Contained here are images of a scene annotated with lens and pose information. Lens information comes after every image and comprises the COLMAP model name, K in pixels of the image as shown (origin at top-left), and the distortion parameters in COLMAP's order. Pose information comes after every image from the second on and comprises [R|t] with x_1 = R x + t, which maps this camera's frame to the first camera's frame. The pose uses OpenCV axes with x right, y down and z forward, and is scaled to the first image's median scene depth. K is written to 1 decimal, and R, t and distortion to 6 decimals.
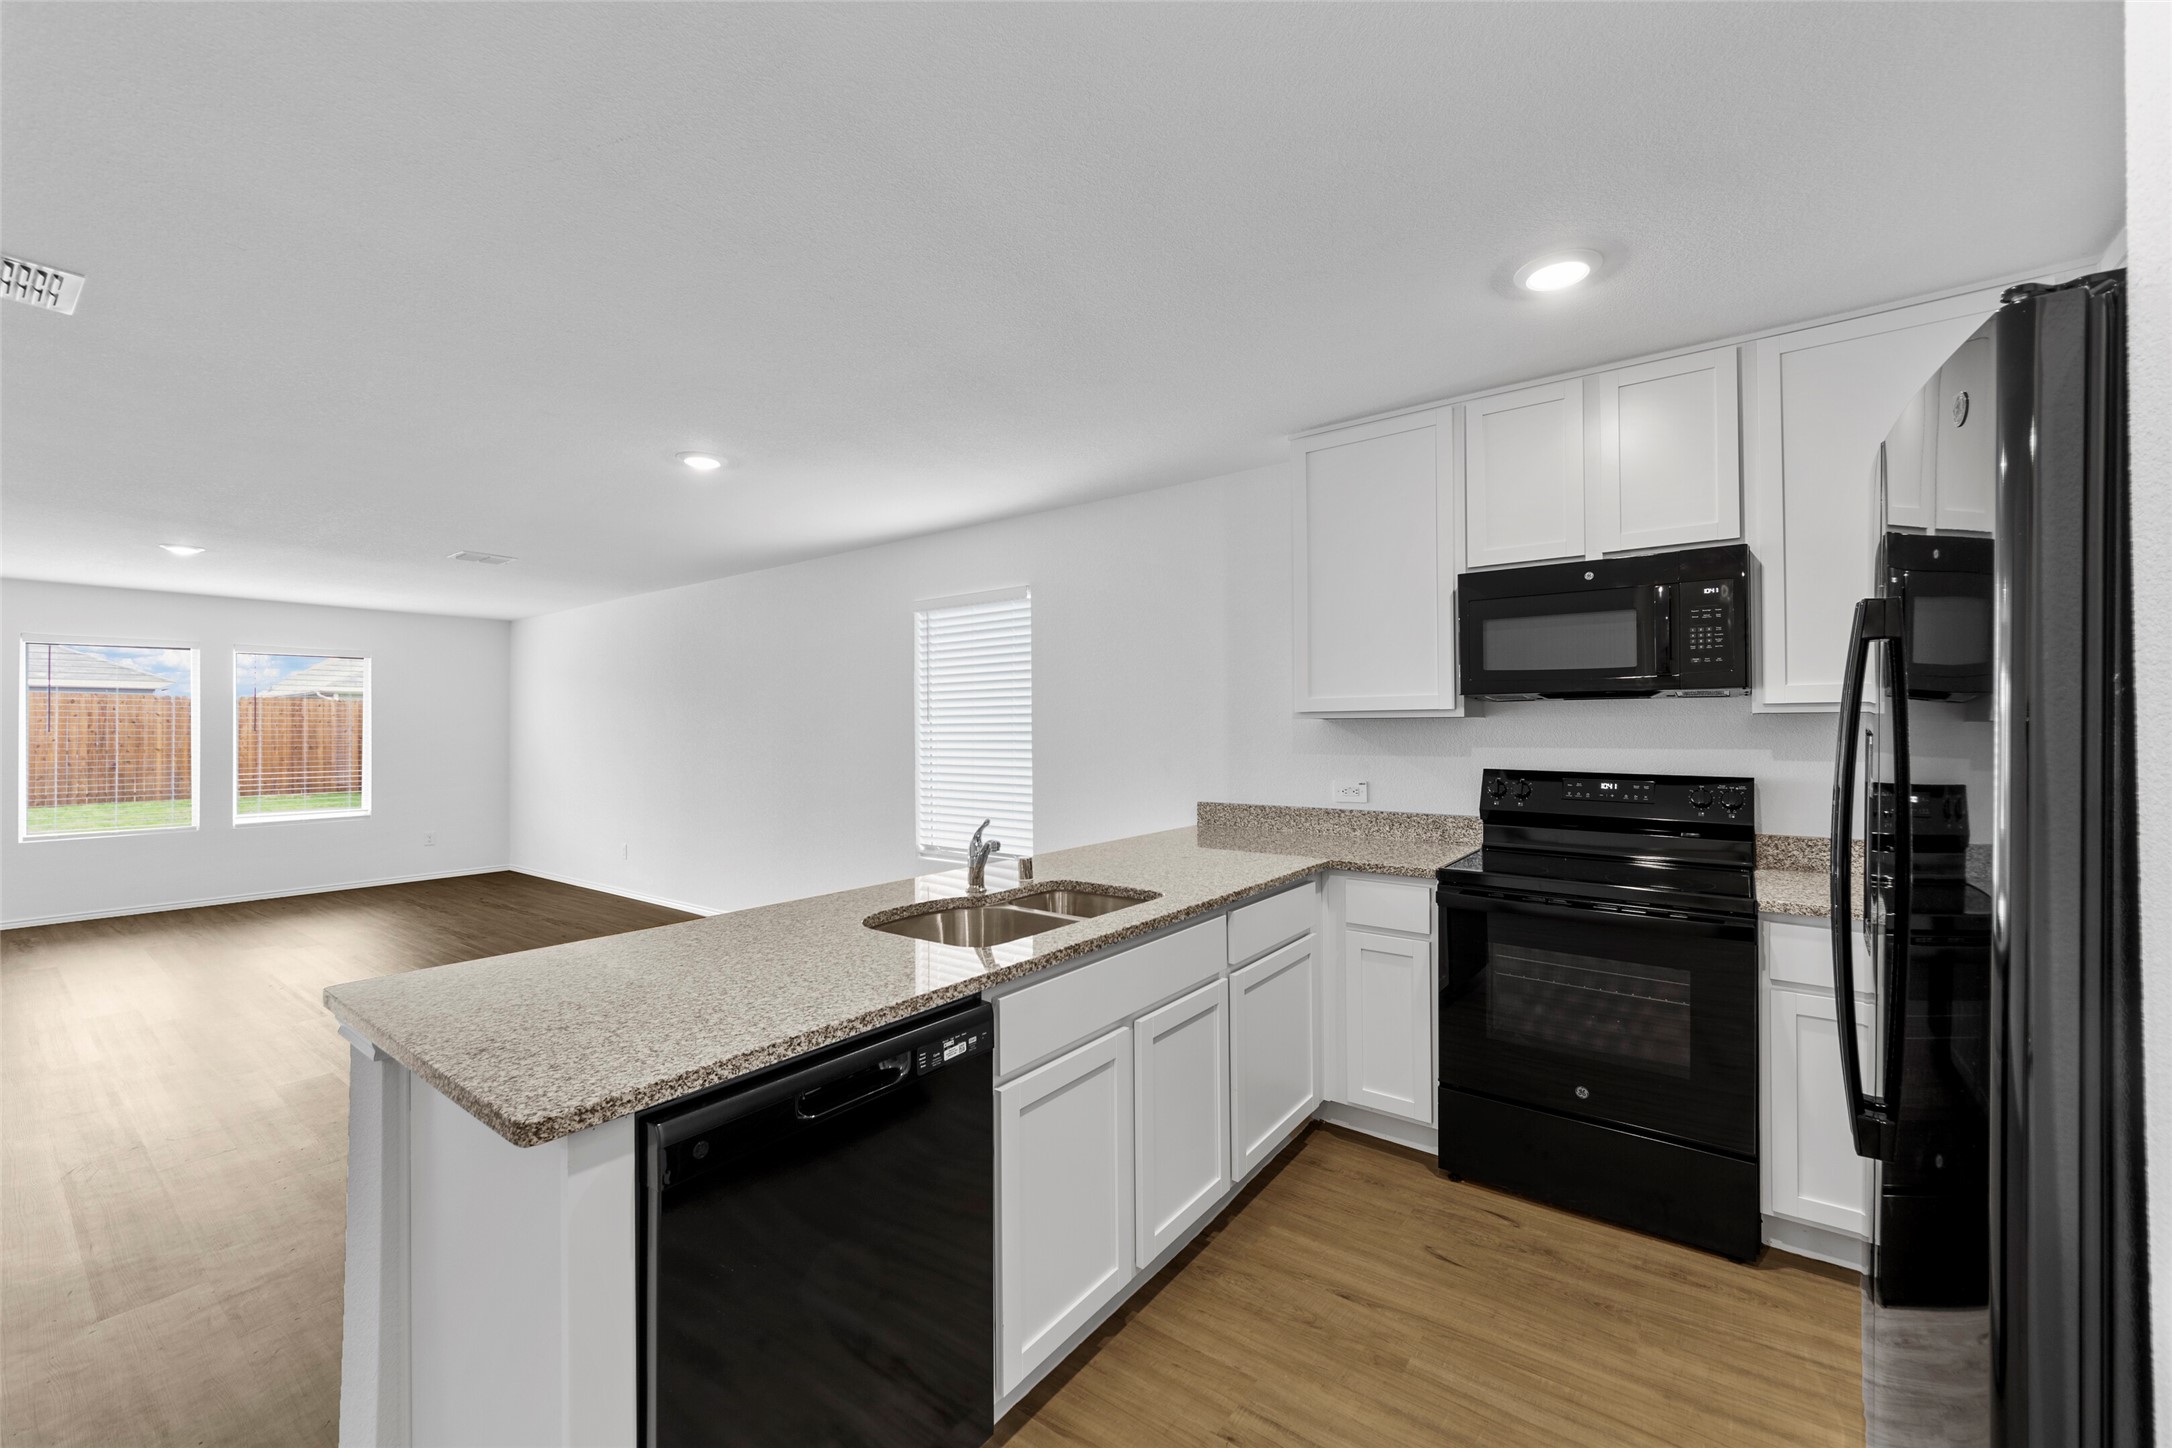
lens RADIAL K [[860.9, 0, 1082.5], [0, 860.9, 718.8], [0, 0, 1]] dist [0.000091, -0.005565]
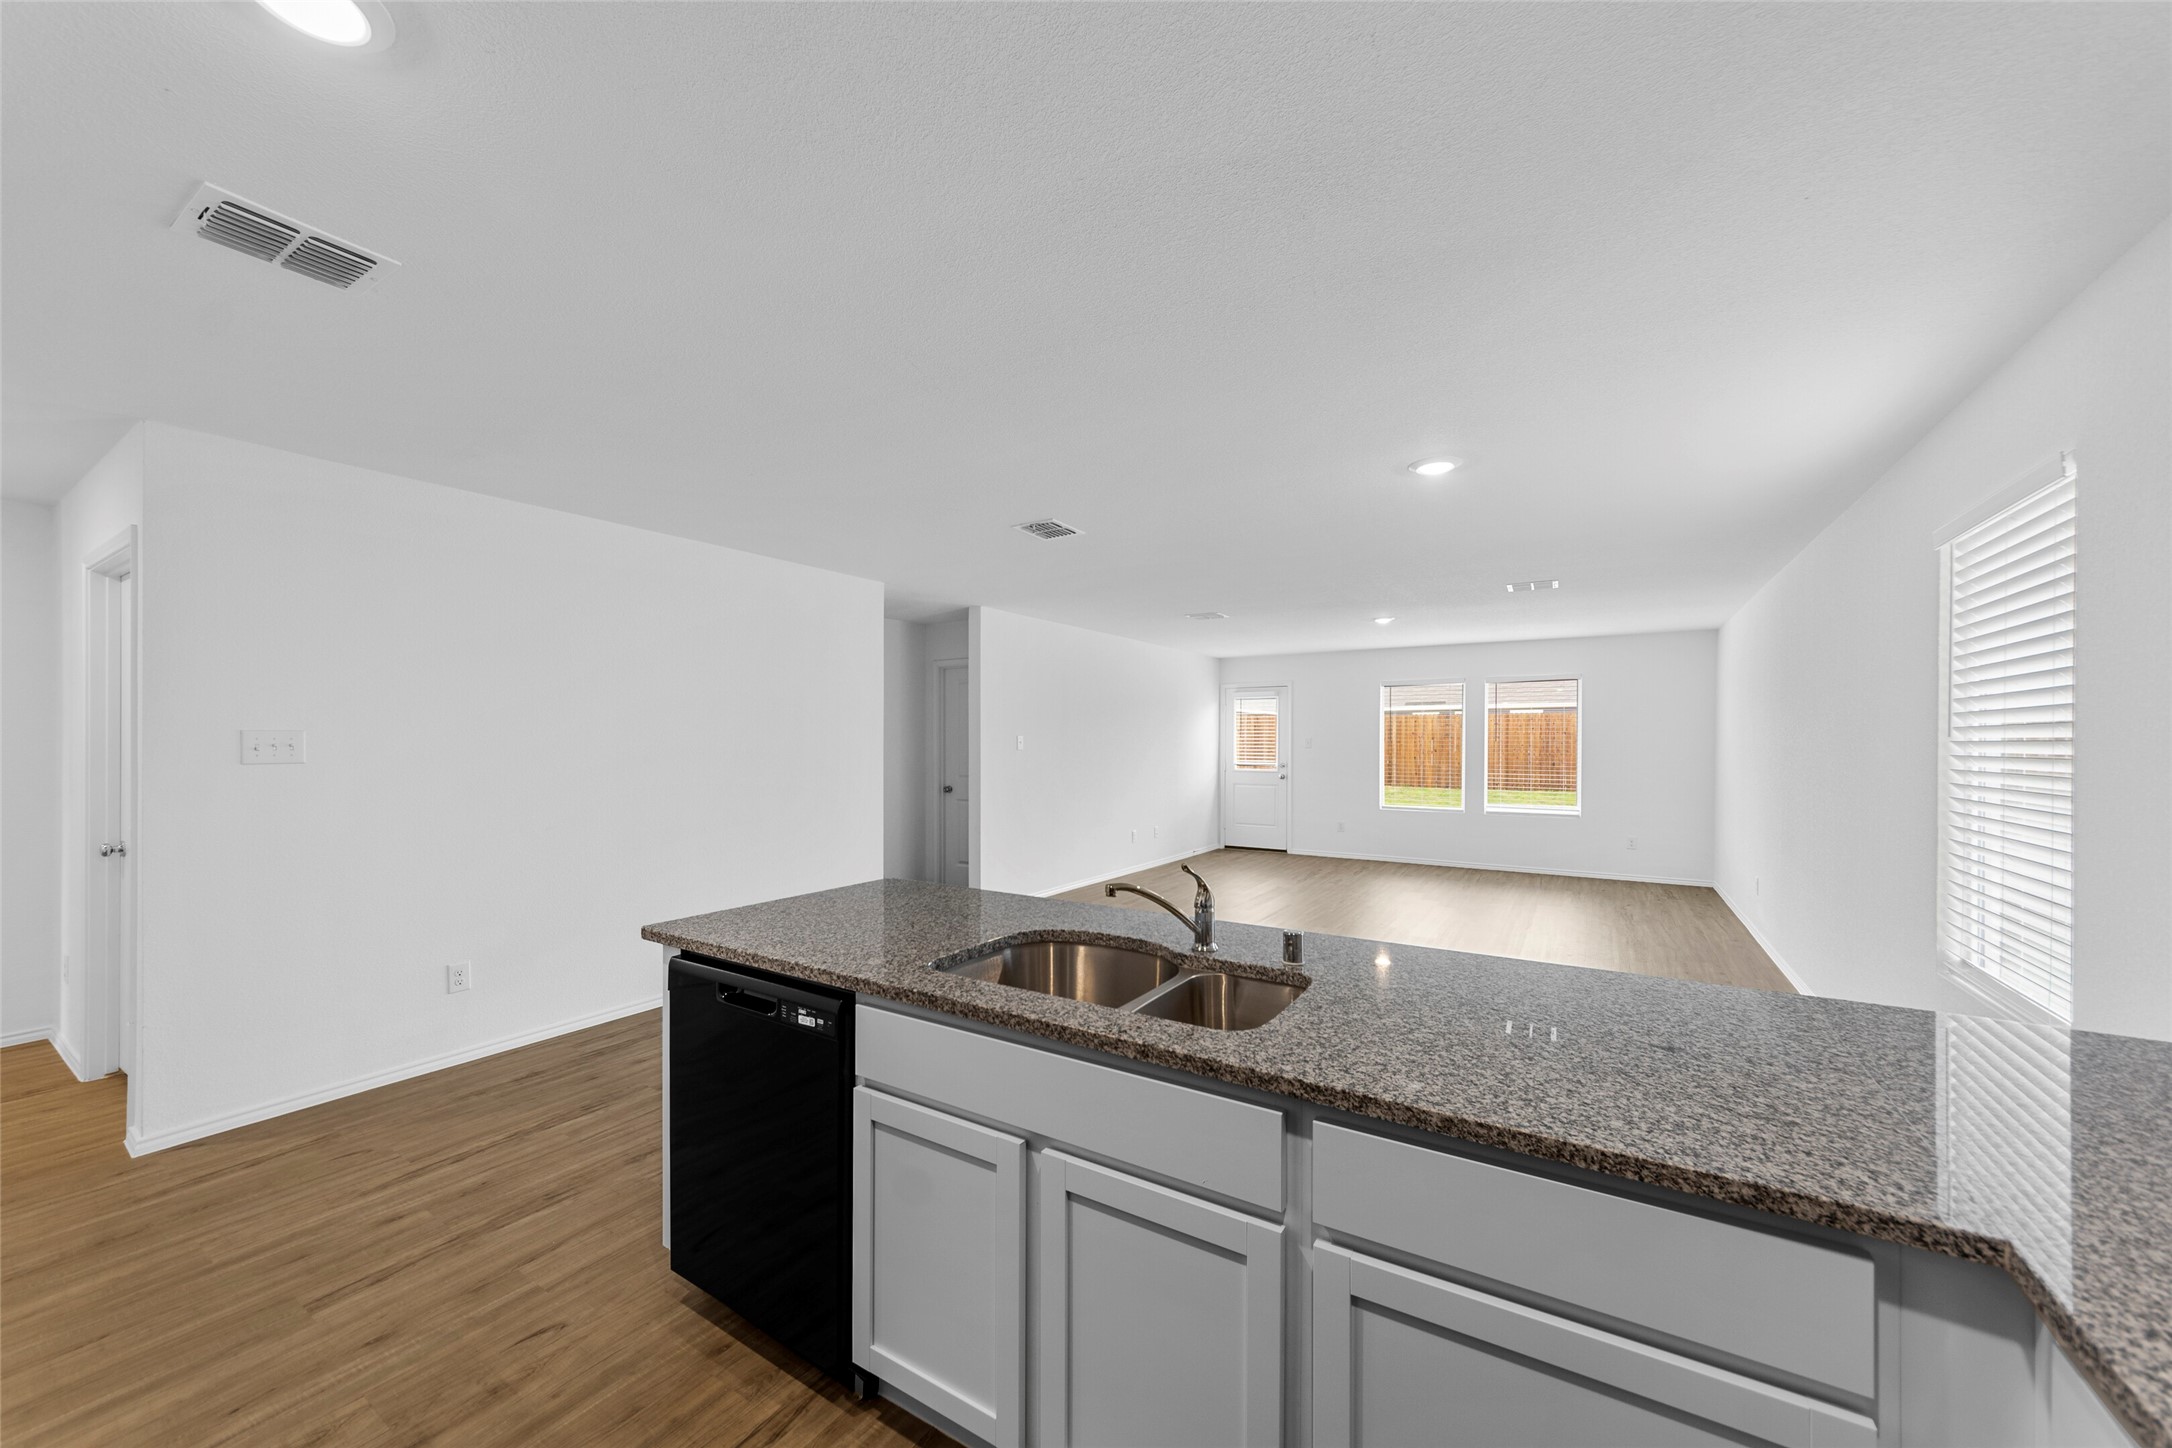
lens RADIAL K [[792.1, 0, 1086.9], [0, 792.1, 733.6], [0, 0, 1]] dist [0.001361, -0.000325]
pose [[0.084590, -0.003270, -0.996410, 0.593508], [0.013761, 0.999903, -0.002113, -0.009149], [0.996321, -0.013533, 0.084627, 0.766439]]
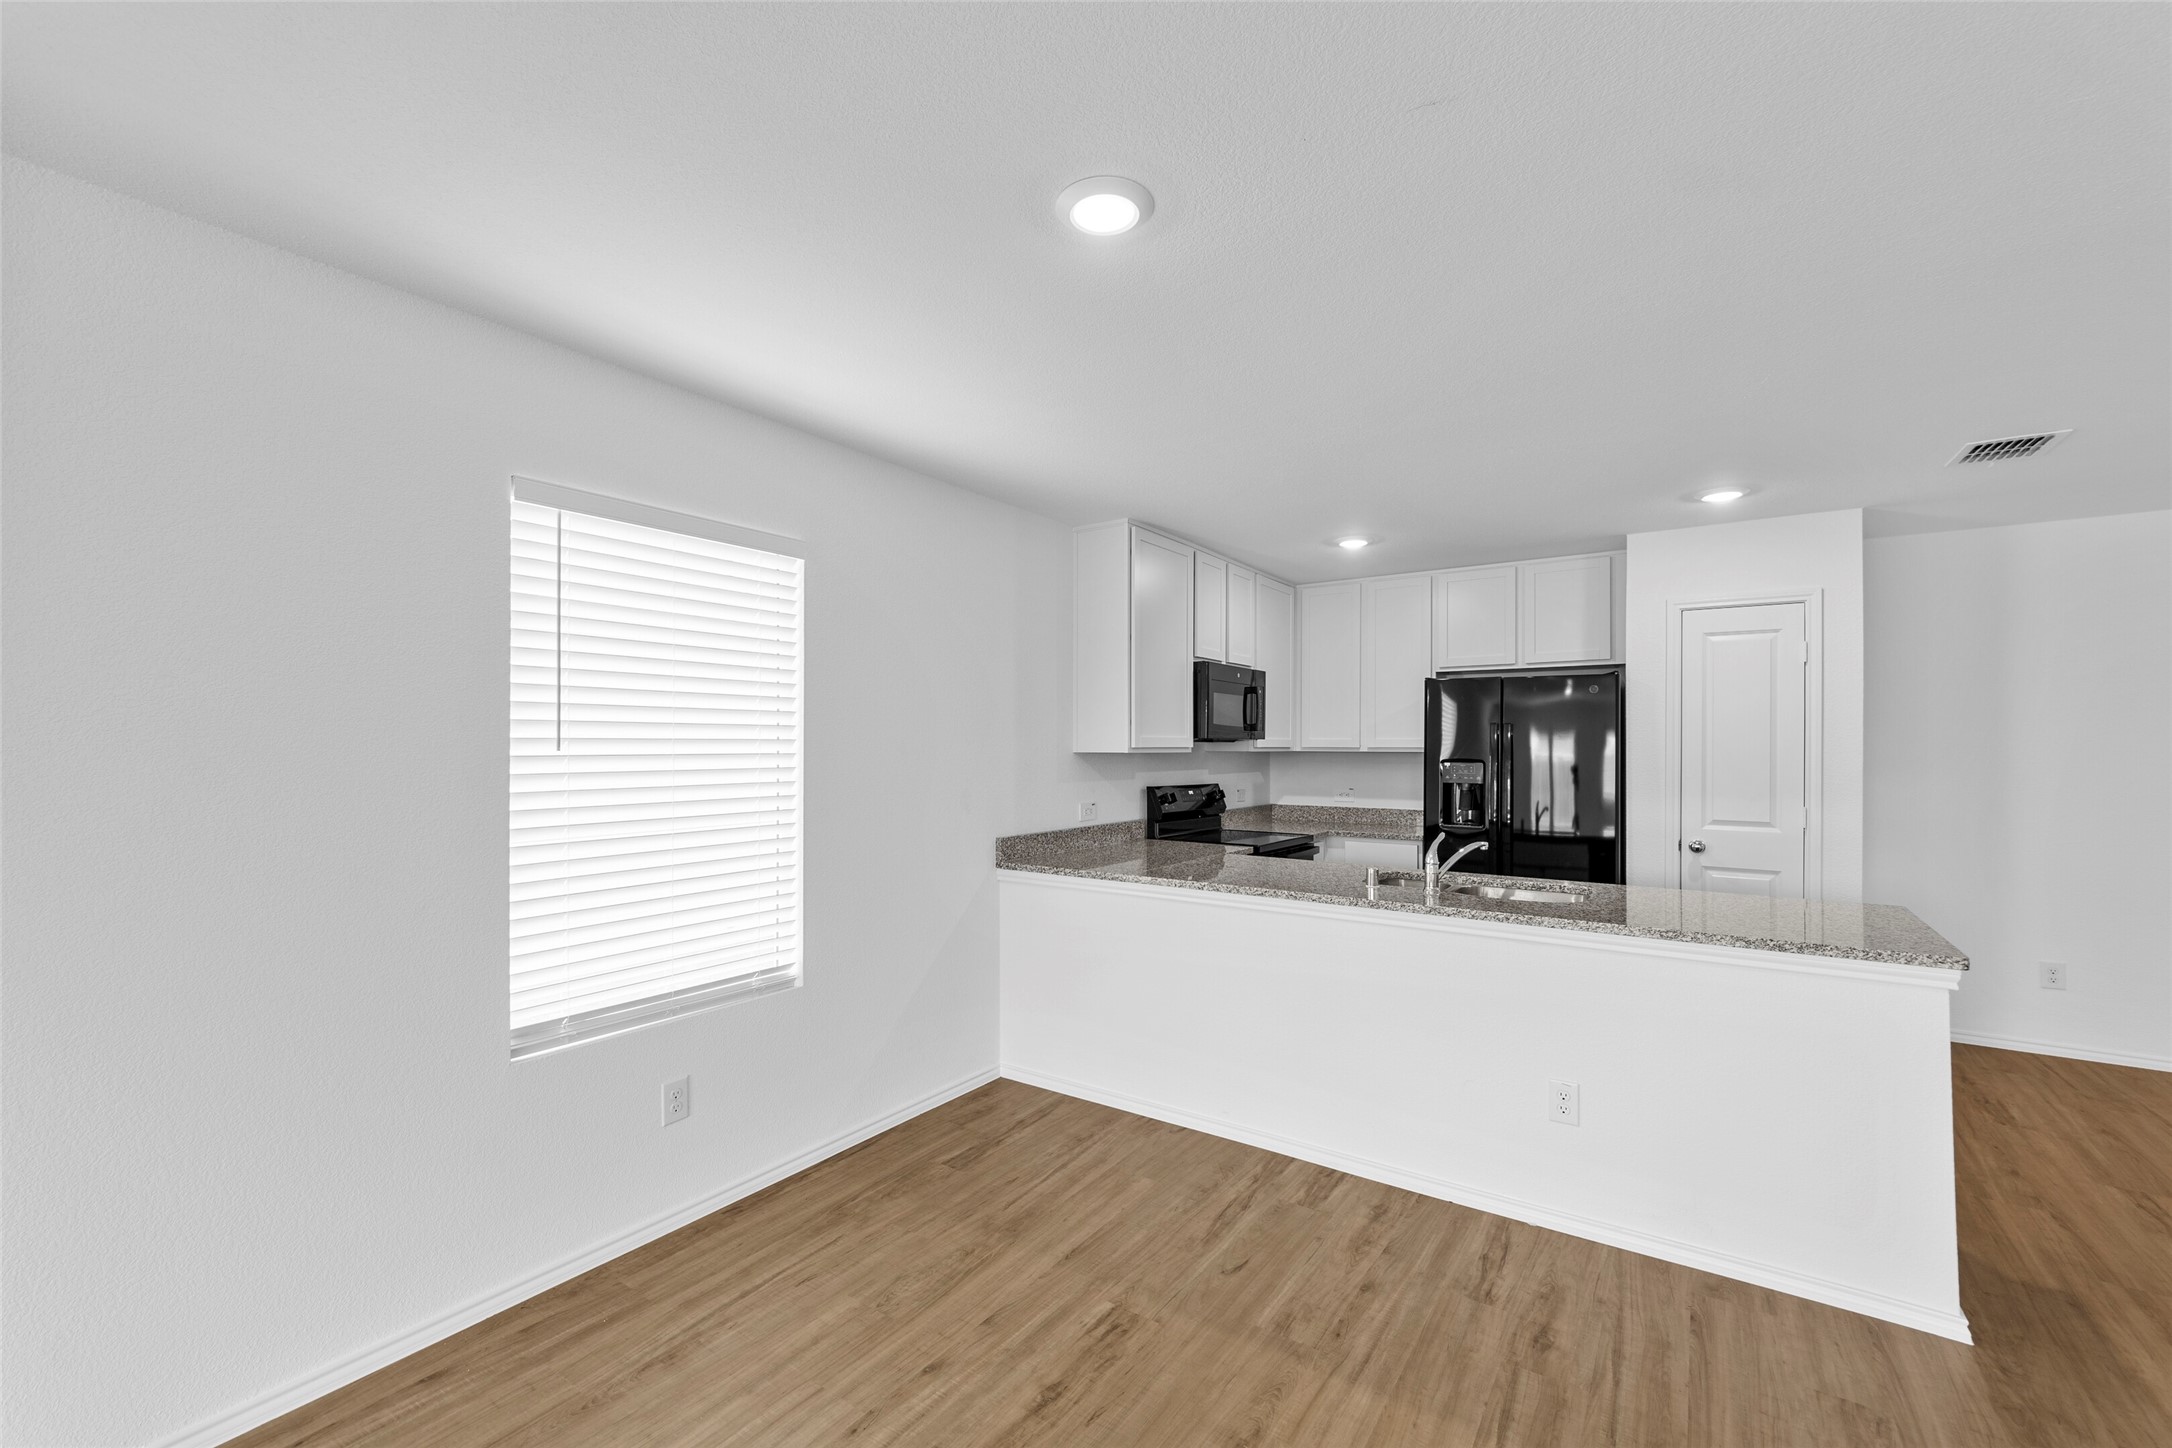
lens RADIAL K [[850.5, 0, 1076.5], [0, 850.5, 741.6], [0, 0, 1]] dist [-0.028333, -0.000016]
pose [[-0.025808, 0.011675, 0.999599, -1.269272], [-0.013704, 0.999834, -0.012031, 0.000058], [-0.999573, -0.014009, -0.025643, 1.478043]]
